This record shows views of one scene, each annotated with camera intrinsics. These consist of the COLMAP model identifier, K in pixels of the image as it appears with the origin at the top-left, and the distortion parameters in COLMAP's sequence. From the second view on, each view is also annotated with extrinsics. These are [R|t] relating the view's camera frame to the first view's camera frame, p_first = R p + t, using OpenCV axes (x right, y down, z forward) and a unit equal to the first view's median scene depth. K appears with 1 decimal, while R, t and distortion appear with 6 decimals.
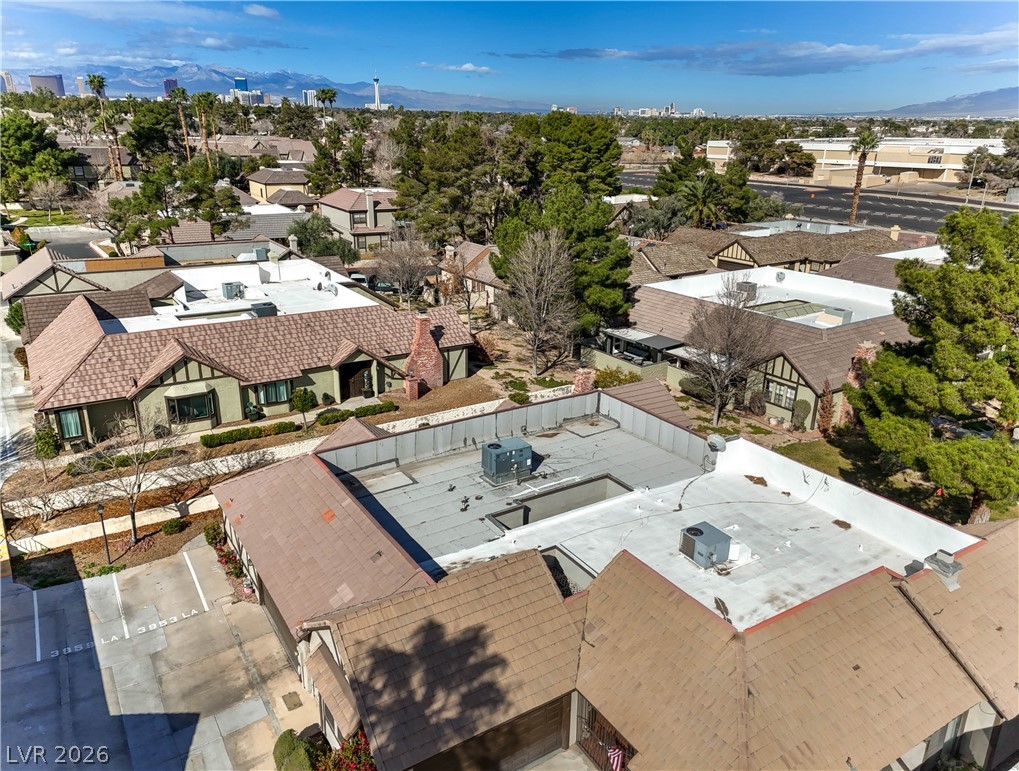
lens RADIAL K [[749.7, 0, 509.5], [0, 749.7, 385.5], [0, 0, 1]] dist [0.089868, -0.056264]
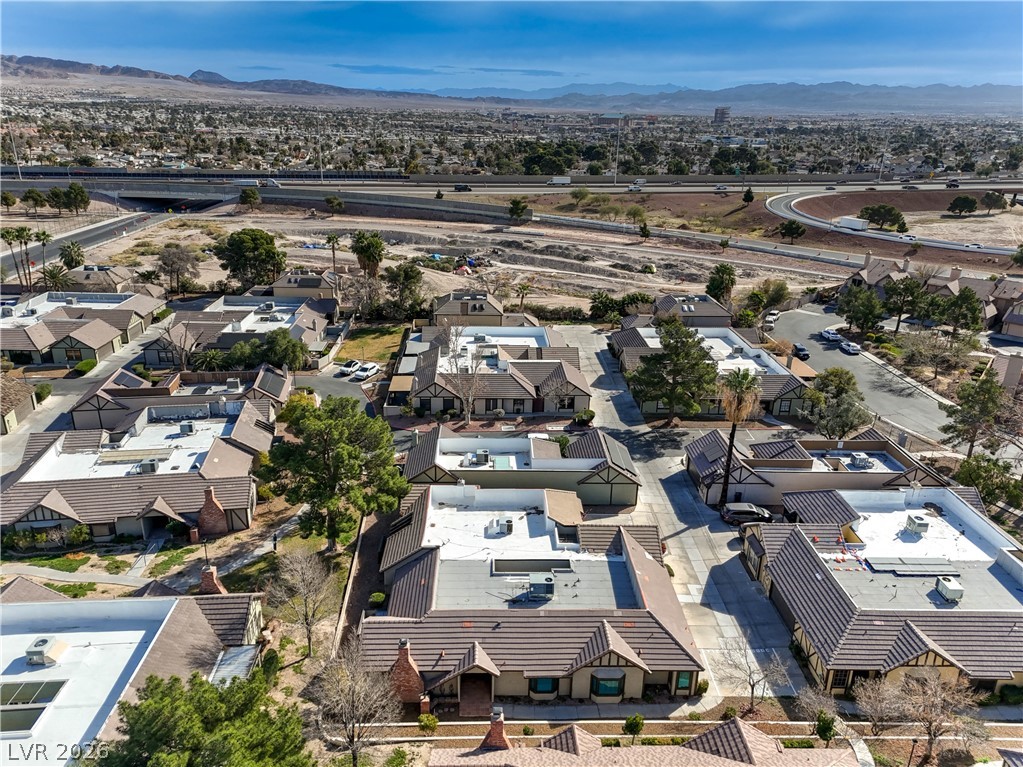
lens RADIAL K [[741.5, 0, 513.0], [0, 741.5, 382.9], [0, 0, 1]] dist [0.115472, -0.088161]
pose [[-0.858412, -0.211070, 0.467524, -0.491909], [0.137963, 0.782840, 0.606735, -0.991307], [-0.494060, 0.585329, -0.642880, 1.383149]]
